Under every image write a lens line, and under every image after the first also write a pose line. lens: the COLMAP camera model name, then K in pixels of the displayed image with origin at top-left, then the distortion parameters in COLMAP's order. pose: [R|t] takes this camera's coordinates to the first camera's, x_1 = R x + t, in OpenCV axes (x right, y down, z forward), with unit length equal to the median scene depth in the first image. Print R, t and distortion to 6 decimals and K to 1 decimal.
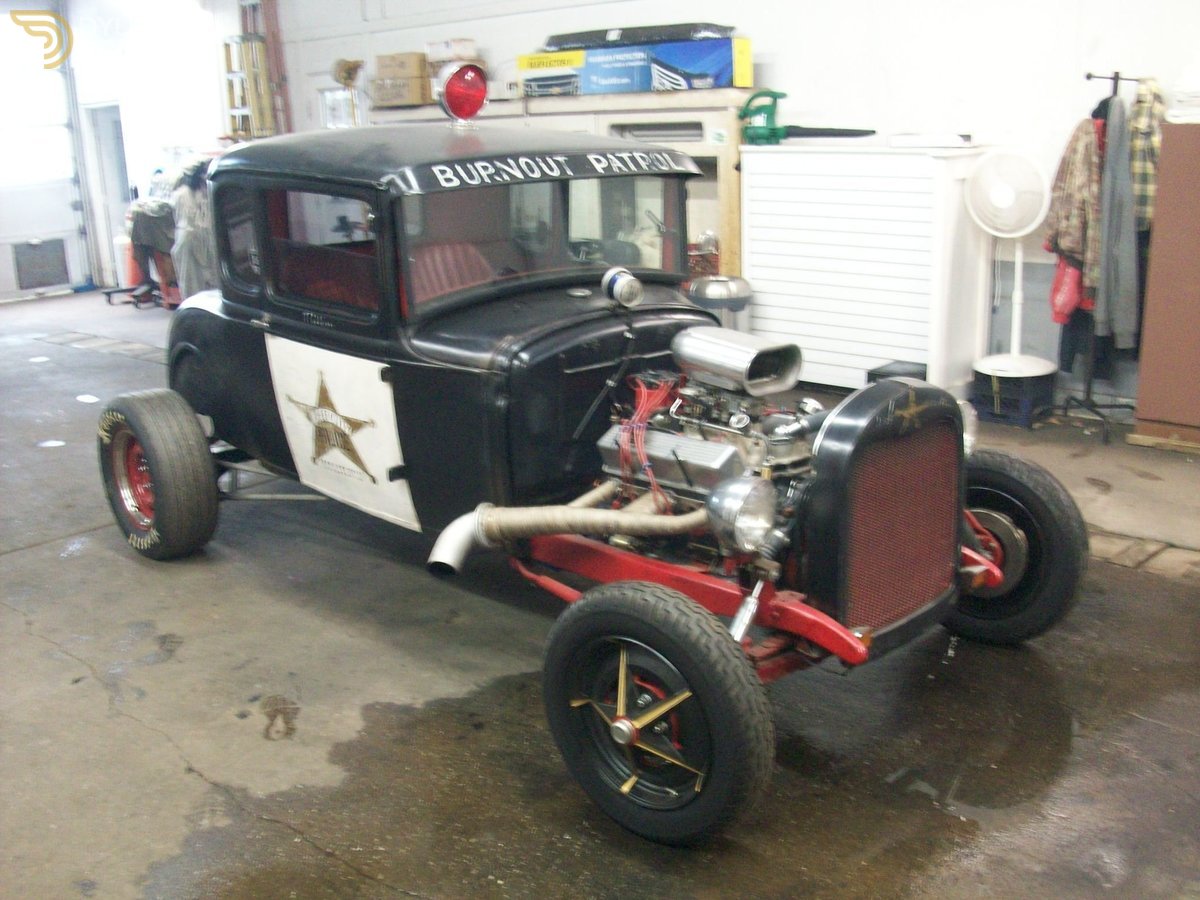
lens RADIAL K [[1223.3, 0, 624.1], [0, 1223.3, 516.9], [0, 0, 1]] dist [-0.139191, 0.061157]
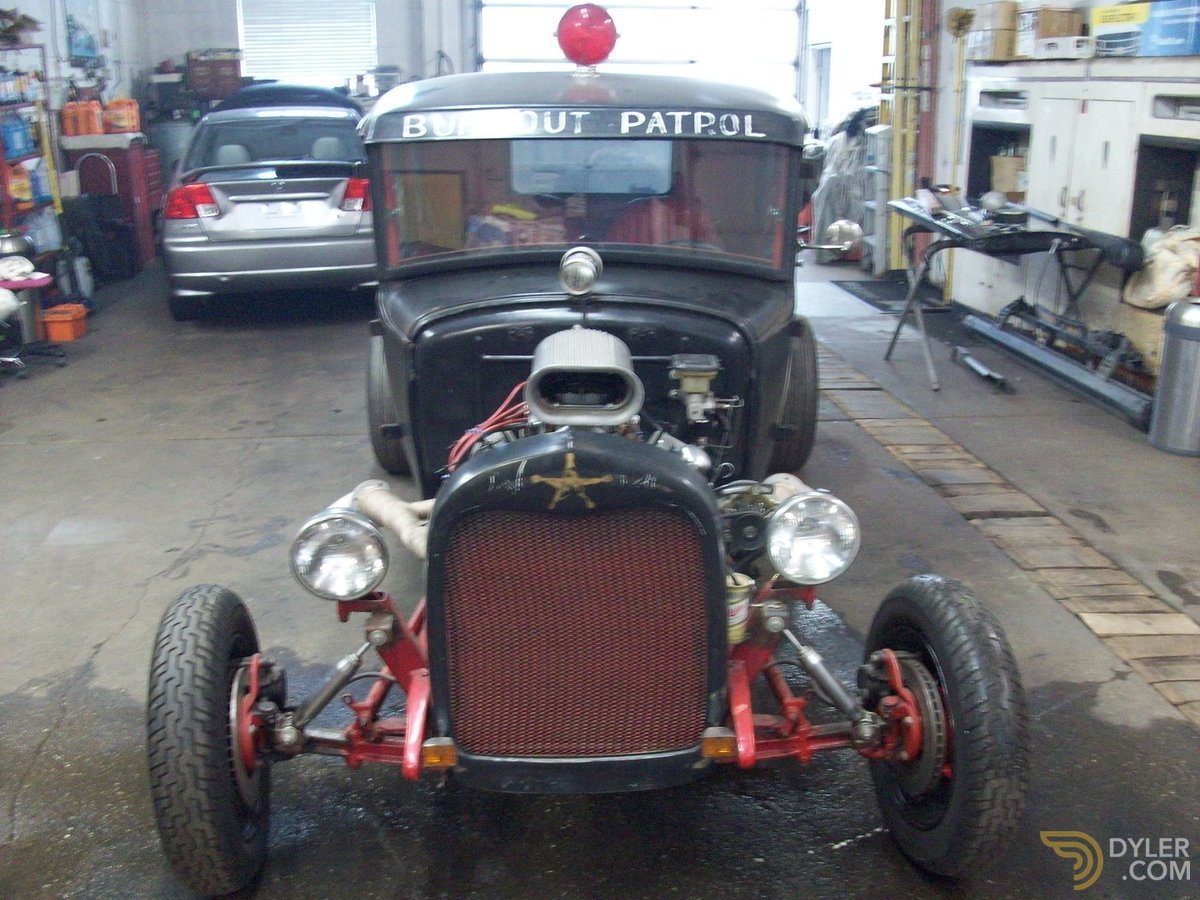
lens RADIAL K [[1223.3, 0, 624.1], [0, 1223.3, 516.9], [0, 0, 1]] dist [-0.139191, 0.061157]
pose [[0.749144, 0.252245, -0.612499, 0.264220], [-0.230748, 0.966116, 0.115649, -0.059125], [0.620918, 0.054696, 0.781965, 0.172457]]
